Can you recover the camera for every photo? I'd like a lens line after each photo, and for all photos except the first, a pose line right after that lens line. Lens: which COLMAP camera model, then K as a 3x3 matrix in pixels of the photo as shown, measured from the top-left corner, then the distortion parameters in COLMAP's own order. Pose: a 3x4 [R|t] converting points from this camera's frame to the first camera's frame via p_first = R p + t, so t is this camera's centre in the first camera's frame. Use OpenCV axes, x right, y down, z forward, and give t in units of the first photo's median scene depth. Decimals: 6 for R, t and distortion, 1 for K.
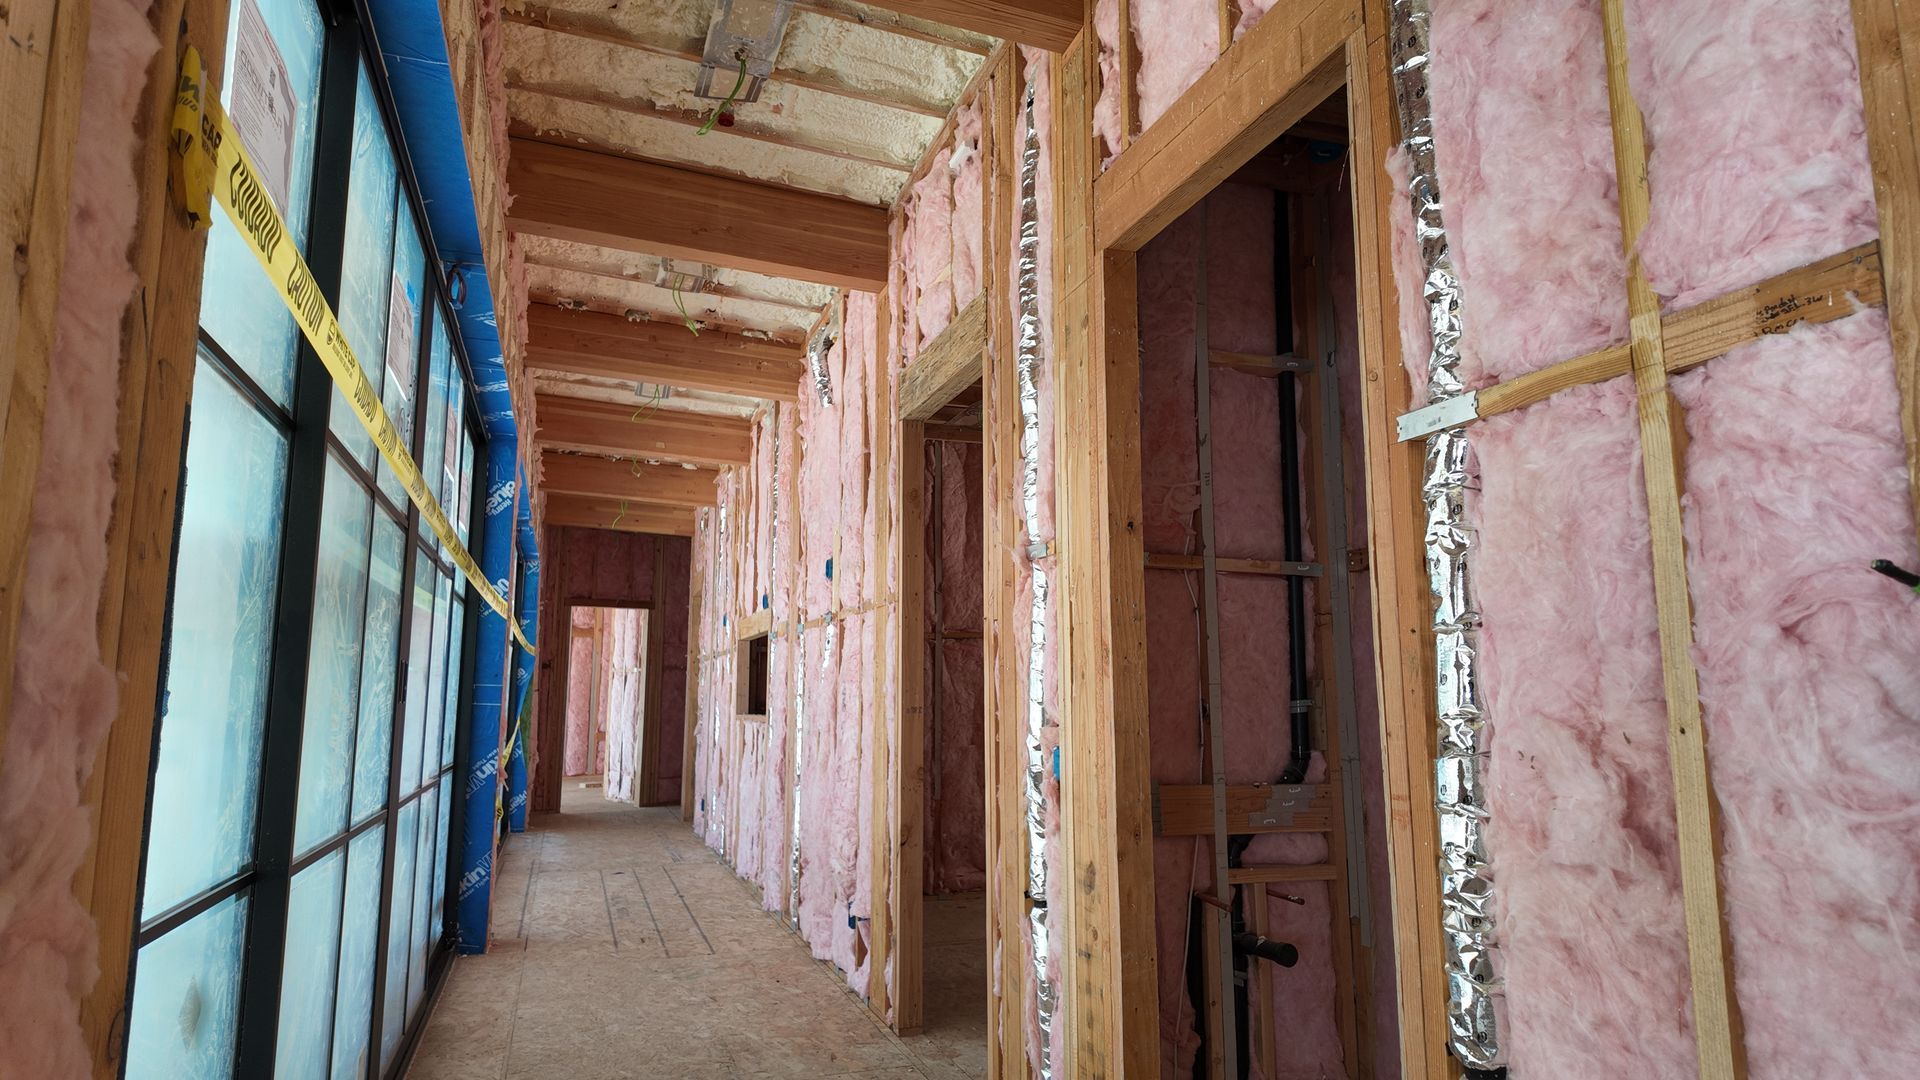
lens RADIAL K [[1104.9, 0, 994.2], [0, 1104.9, 539.9], [0, 0, 1]] dist [0.036121, -0.029834]
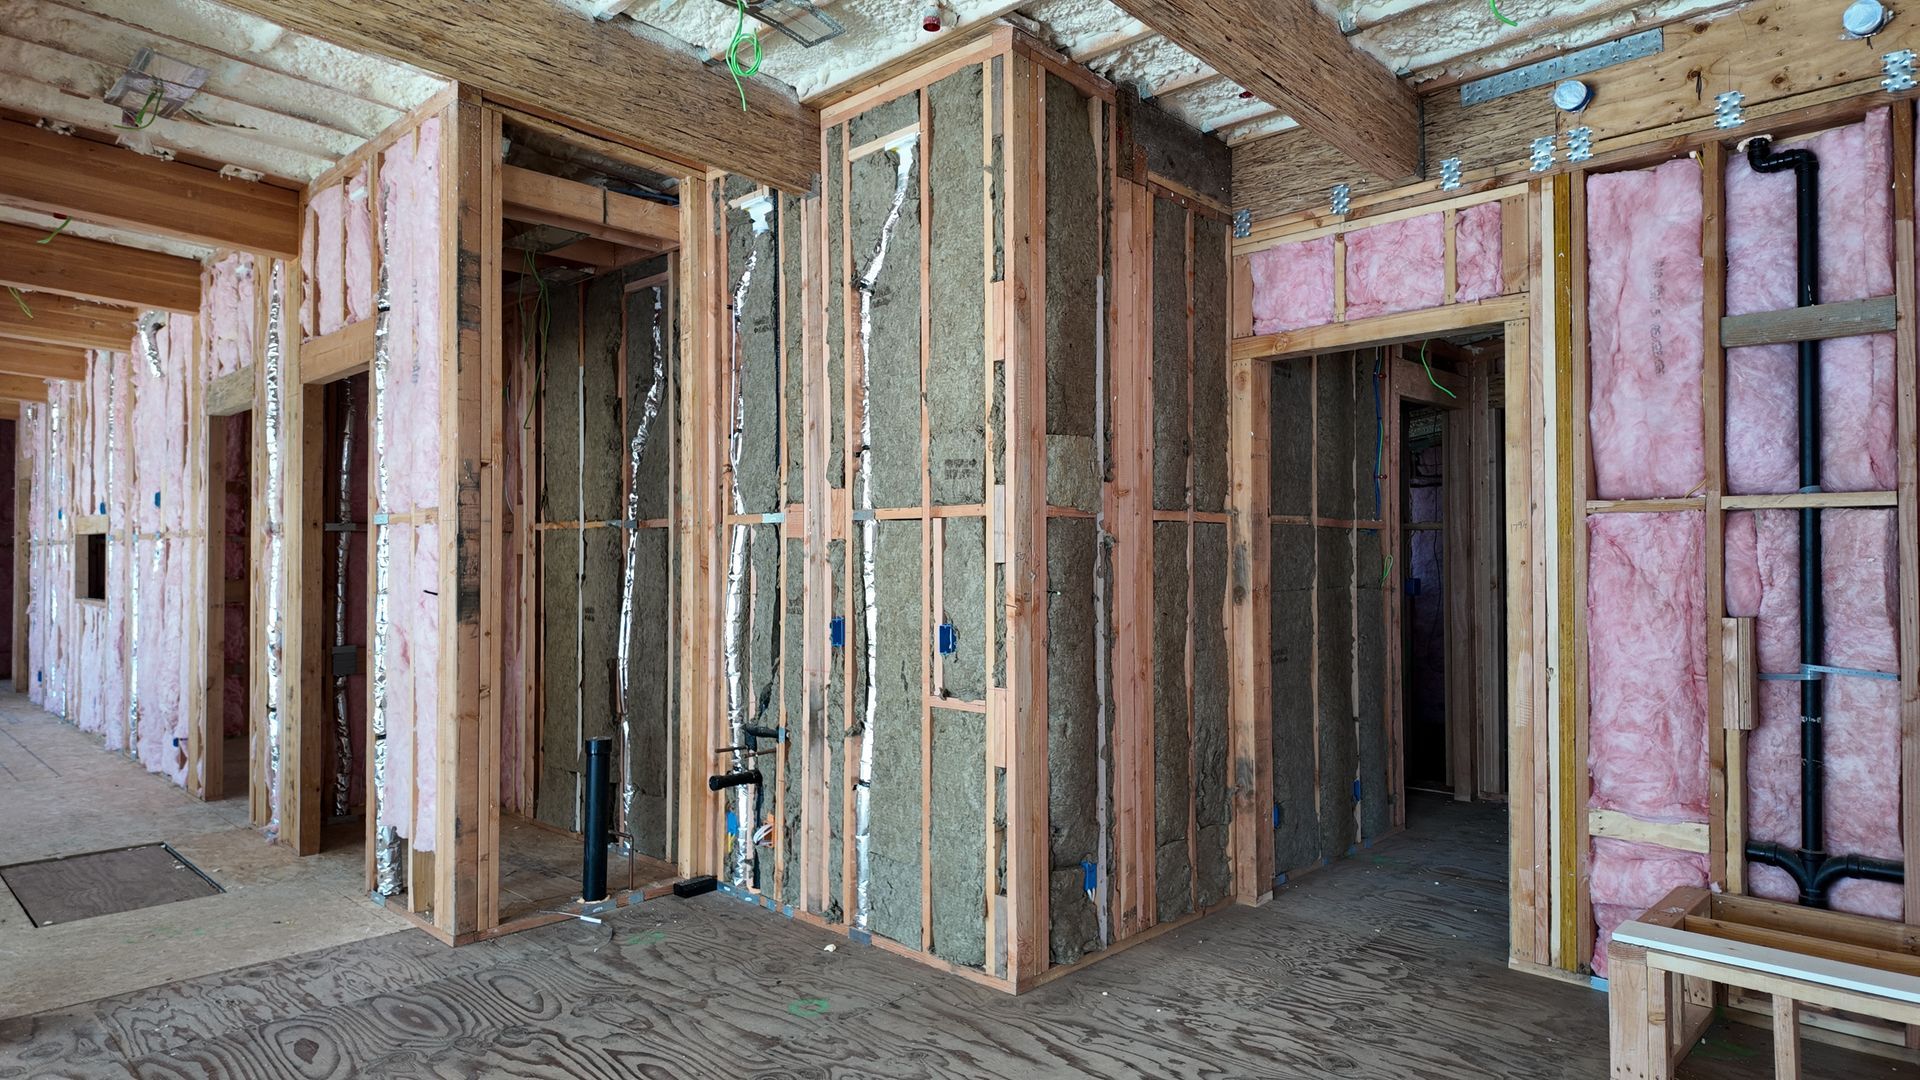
lens RADIAL K [[1104.9, 0, 959.8], [0, 1104.9, 544.4], [0, 0, 1]] dist [0.036121, -0.029834]
pose [[0.902712, 0.011371, 0.430096, 0.118854], [-0.066786, 0.991237, 0.113968, -0.111107], [-0.425031, -0.131604, 0.895561, -0.517859]]
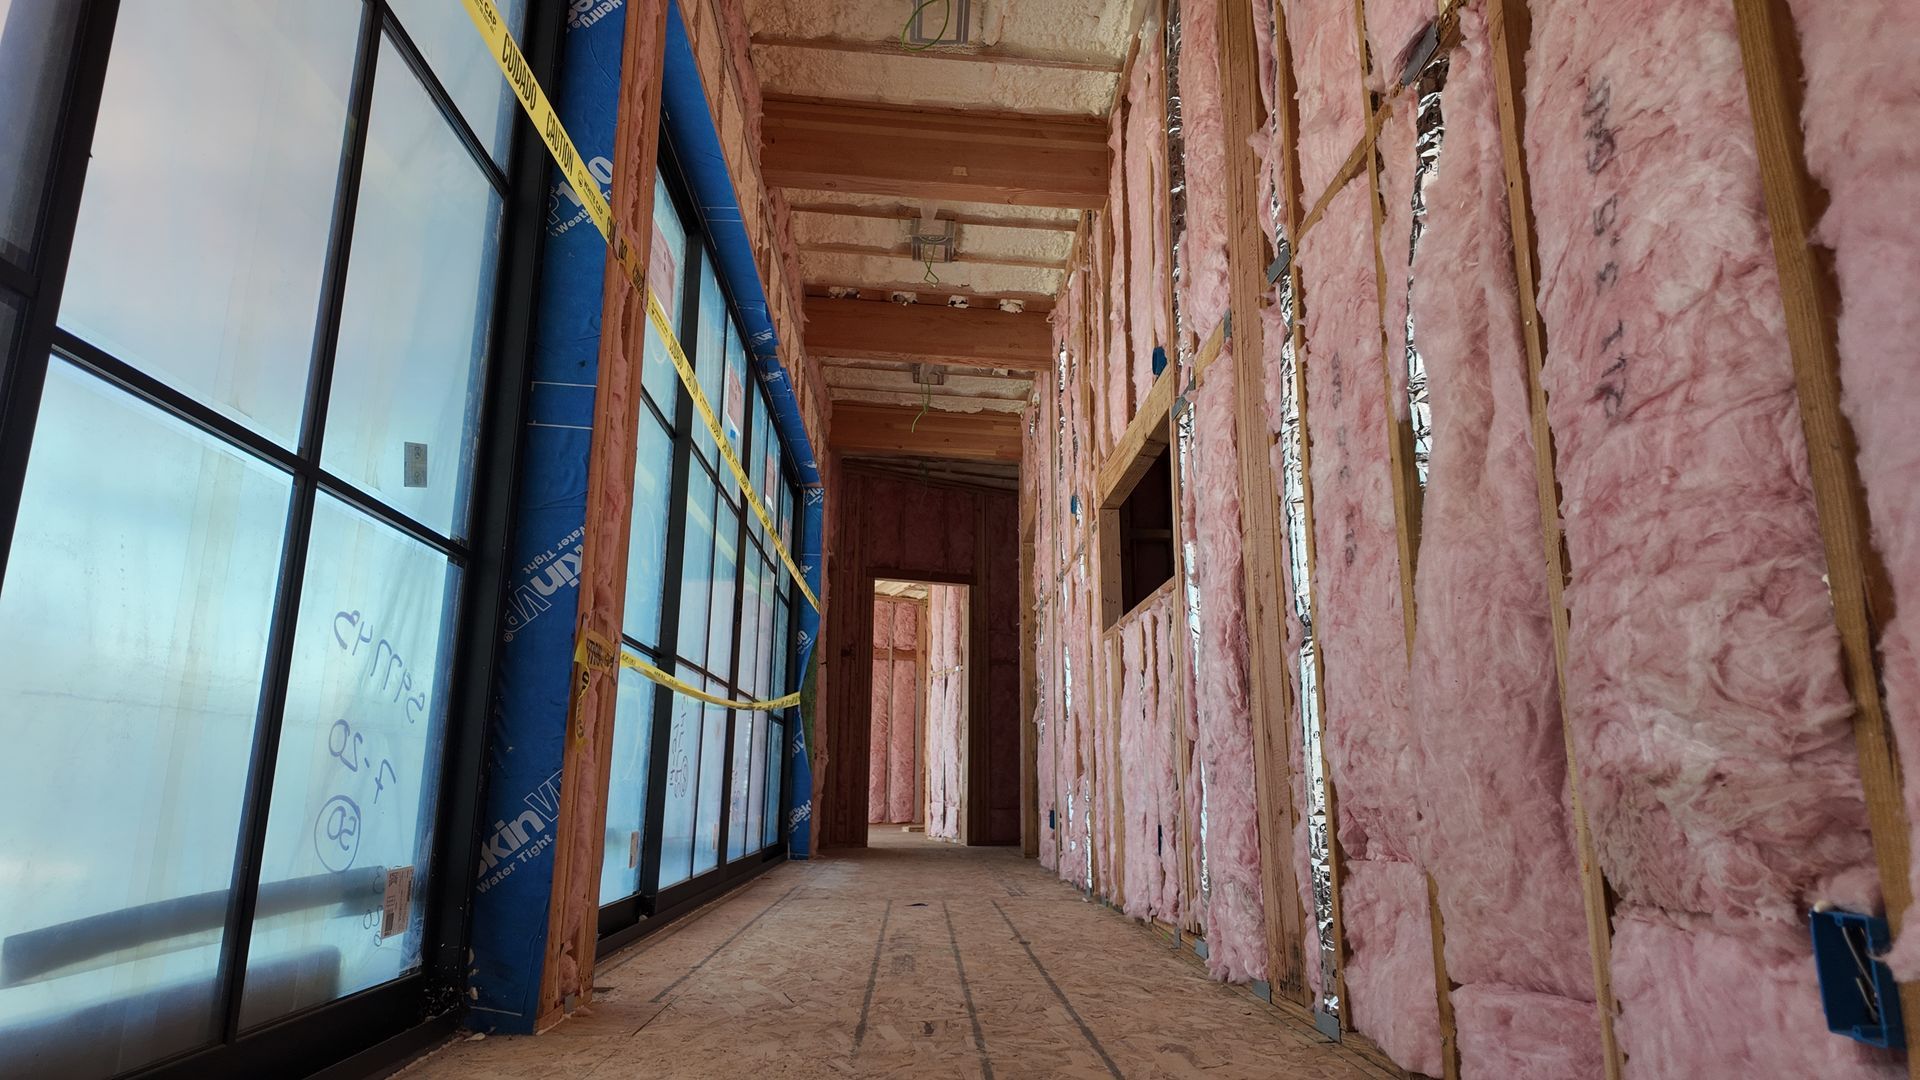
lens RADIAL K [[1104.9, 0, 976.9], [0, 1104.9, 542.4], [0, 0, 1]] dist [0.036121, -0.029834]
pose [[0.952317, -0.059083, -0.299335, -0.144973], [0.035535, 0.995873, -0.083511, 0.185311], [0.303034, 0.068892, 0.950486, 0.517348]]
